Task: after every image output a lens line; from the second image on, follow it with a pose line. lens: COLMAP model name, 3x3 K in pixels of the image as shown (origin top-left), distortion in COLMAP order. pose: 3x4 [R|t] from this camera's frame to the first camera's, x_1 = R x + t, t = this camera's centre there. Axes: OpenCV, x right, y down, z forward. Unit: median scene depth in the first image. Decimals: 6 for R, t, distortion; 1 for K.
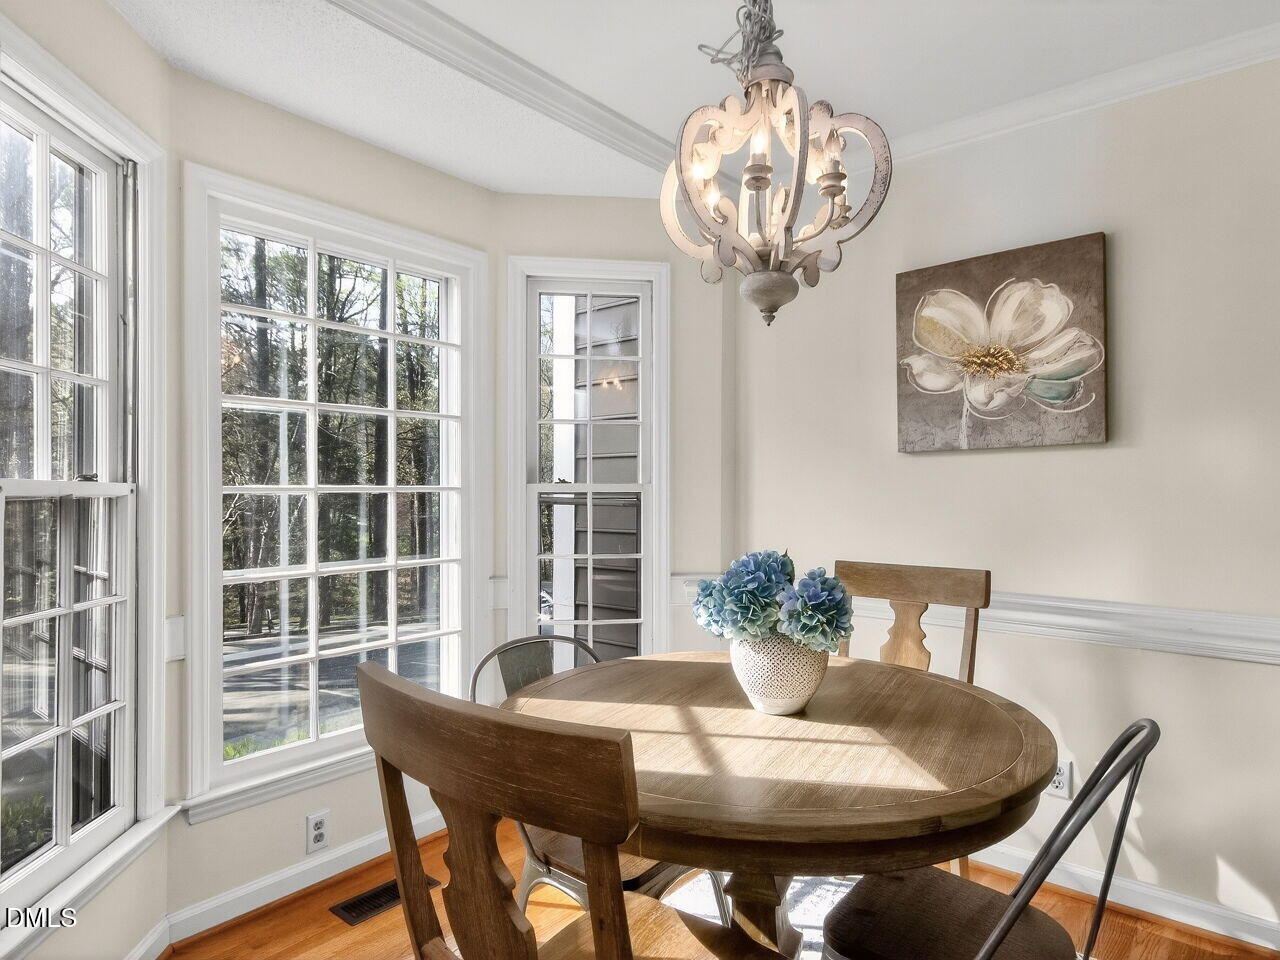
lens RADIAL K [[769.8, 0, 643.3], [0, 769.8, 484.2], [0, 0, 1]] dist [0.002081, 0.004109]
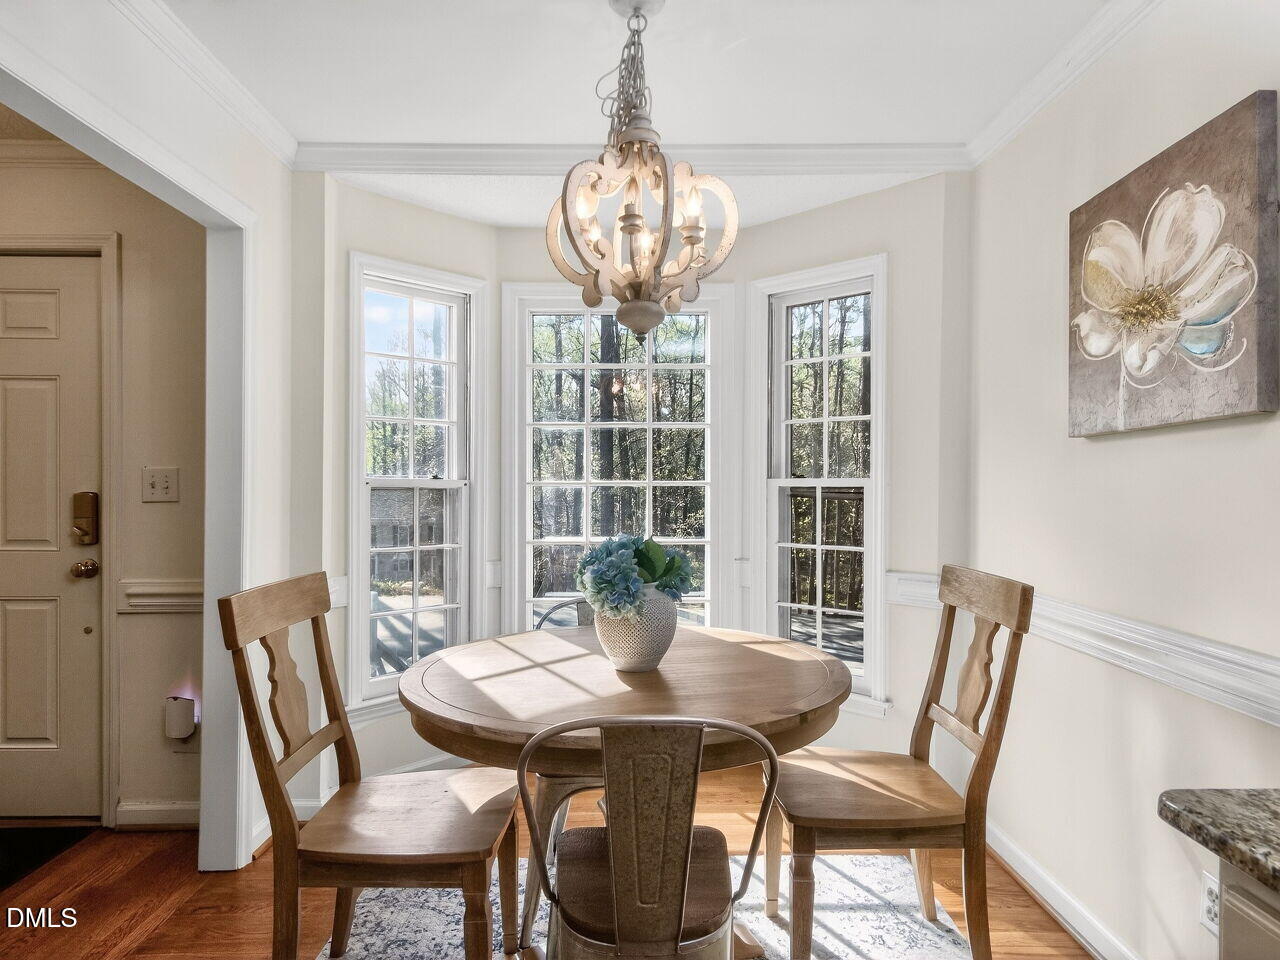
lens RADIAL K [[769.8, 0, 643.3], [0, 769.8, 484.2], [0, 0, 1]] dist [0.002081, 0.004109]
pose [[0.632415, 0.001192, -0.774629, 0.714306], [0.002764, 0.999989, 0.003796, 0.002620], [0.774624, -0.004542, 0.632405, 0.167735]]
